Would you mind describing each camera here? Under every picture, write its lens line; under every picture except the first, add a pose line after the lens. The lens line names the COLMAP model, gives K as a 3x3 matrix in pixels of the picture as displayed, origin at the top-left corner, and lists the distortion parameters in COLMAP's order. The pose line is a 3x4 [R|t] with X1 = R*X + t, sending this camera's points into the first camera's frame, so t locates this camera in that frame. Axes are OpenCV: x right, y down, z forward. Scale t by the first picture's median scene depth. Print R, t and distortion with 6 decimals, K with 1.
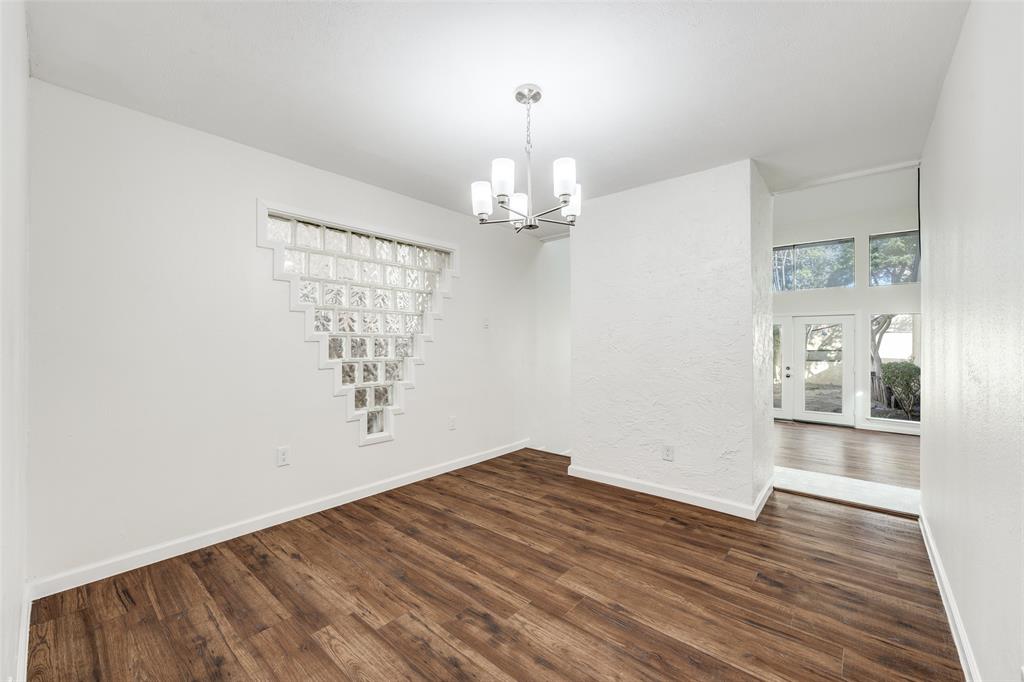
lens RADIAL K [[405.6, 0, 512.0], [0, 405.6, 341.0], [0, 0, 1]] dist [-0.000856, 0.000239]
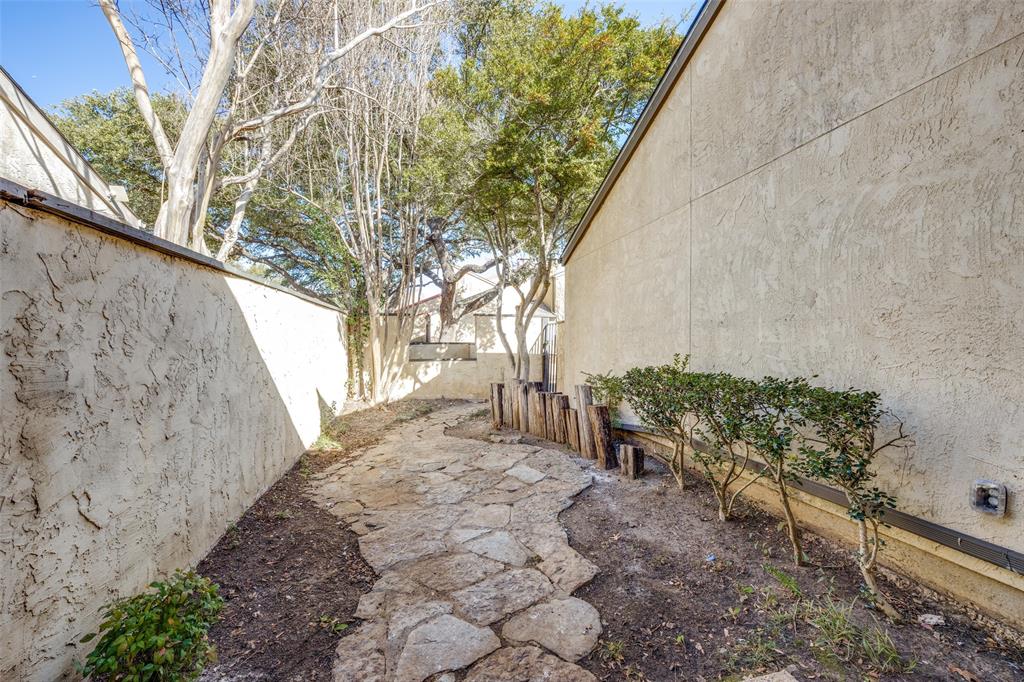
lens RADIAL K [[405.6, 0, 512.0], [0, 405.6, 341.0], [0, 0, 1]] dist [-0.000856, 0.000239]
pose [[0.574313, -0.004383, 0.818624, 0.415376], [-0.005250, 0.999945, 0.009037, 0.018144], [-0.818619, -0.009488, 0.574258, 0.682756]]
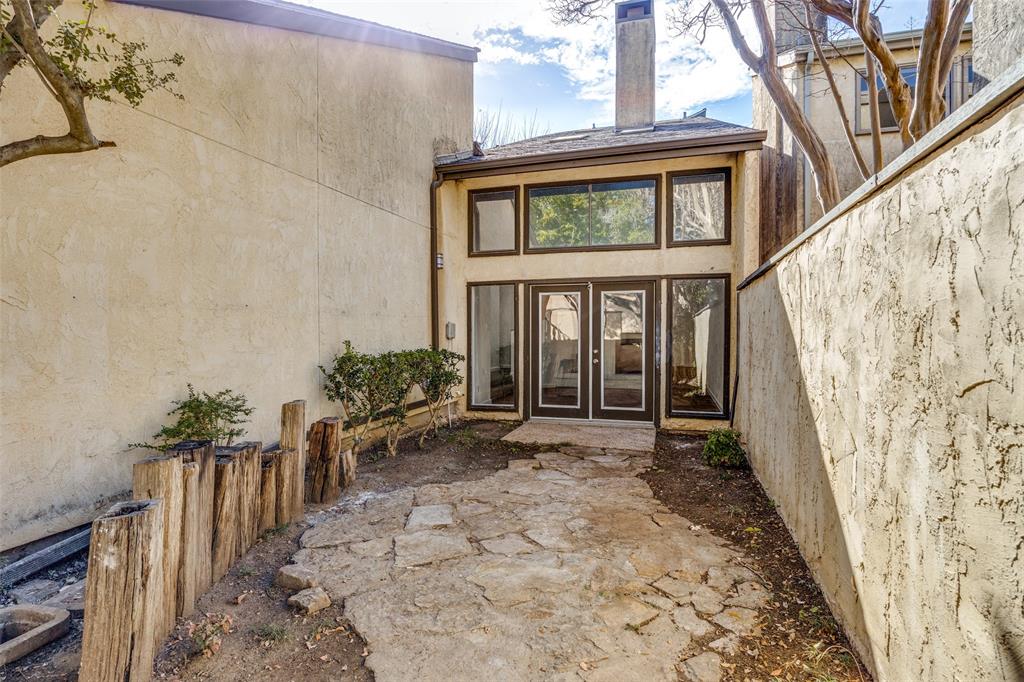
lens RADIAL K [[405.6, 0, 512.0], [0, 405.6, 341.0], [0, 0, 1]] dist [-0.000856, 0.000239]
pose [[-0.936207, 0.007017, -0.351380, 0.735286], [0.000764, 0.999839, 0.017930, 0.025216], [0.351449, 0.016518, -0.936061, 1.100554]]
